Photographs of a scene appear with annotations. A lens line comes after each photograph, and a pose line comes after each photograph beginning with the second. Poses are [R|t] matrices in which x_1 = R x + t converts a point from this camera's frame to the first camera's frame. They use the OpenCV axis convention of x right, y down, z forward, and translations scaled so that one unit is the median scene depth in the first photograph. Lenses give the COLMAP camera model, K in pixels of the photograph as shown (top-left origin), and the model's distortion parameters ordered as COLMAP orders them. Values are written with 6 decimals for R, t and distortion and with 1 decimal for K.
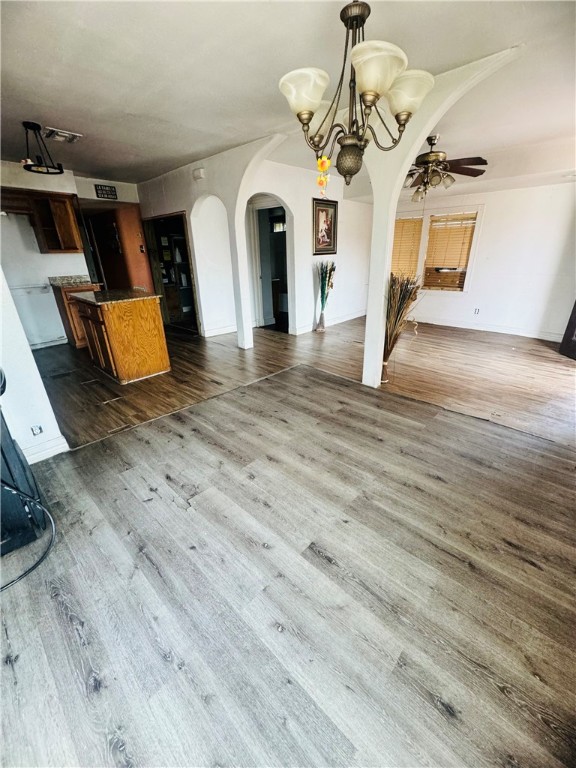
lens RADIAL K [[306.4, 0, 288.4], [0, 306.4, 383.3], [0, 0, 1]] dist [-0.003549, 0.000244]
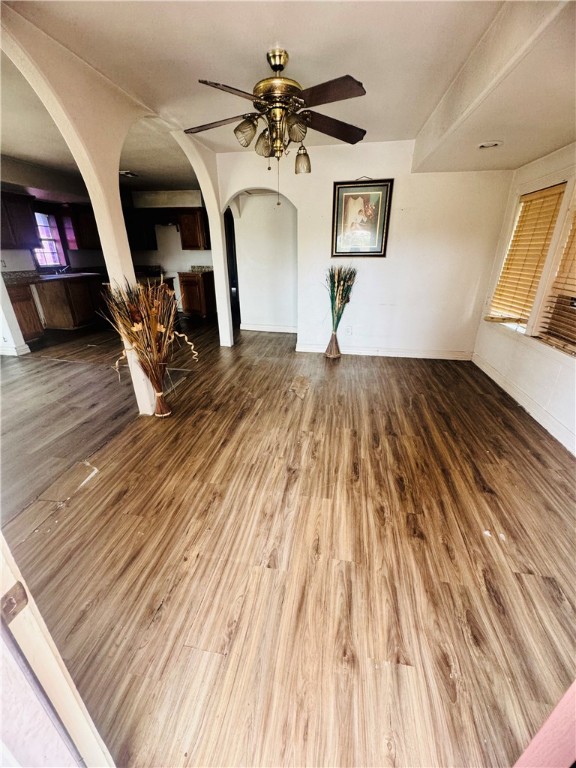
lens RADIAL K [[307.6, 0, 288.4], [0, 307.6, 383.3], [0, 0, 1]] dist [-0.003152, 0.000012]
pose [[0.538162, 0.350206, -0.766641, 1.371705], [-0.340813, 0.922330, 0.182084, -0.437943], [0.770862, 0.163290, 0.615717, 0.934770]]
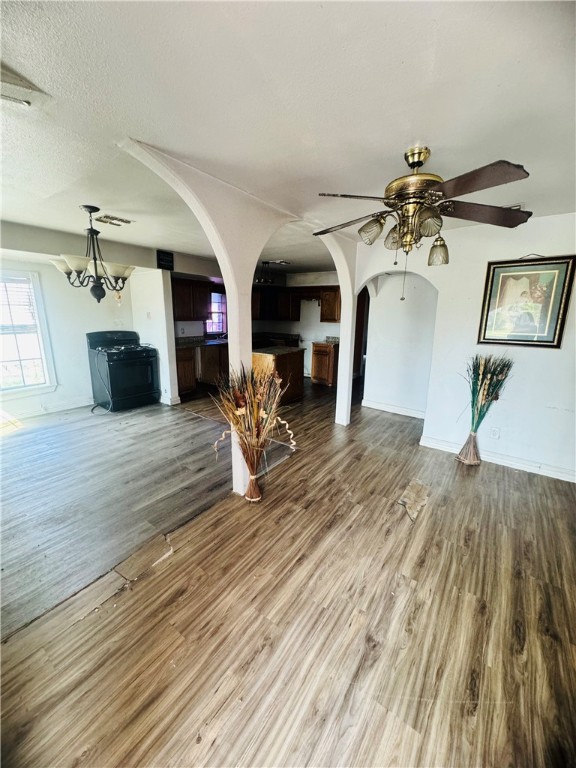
lens RADIAL K [[306.4, 0, 288.4], [0, 306.4, 383.3], [0, 0, 1]] dist [-0.003549, 0.000244]
pose [[0.121294, 0.241905, -0.962689, 1.262976], [-0.408556, 0.896056, 0.173685, -0.558429], [0.904638, 0.372245, 0.207517, 1.024965]]
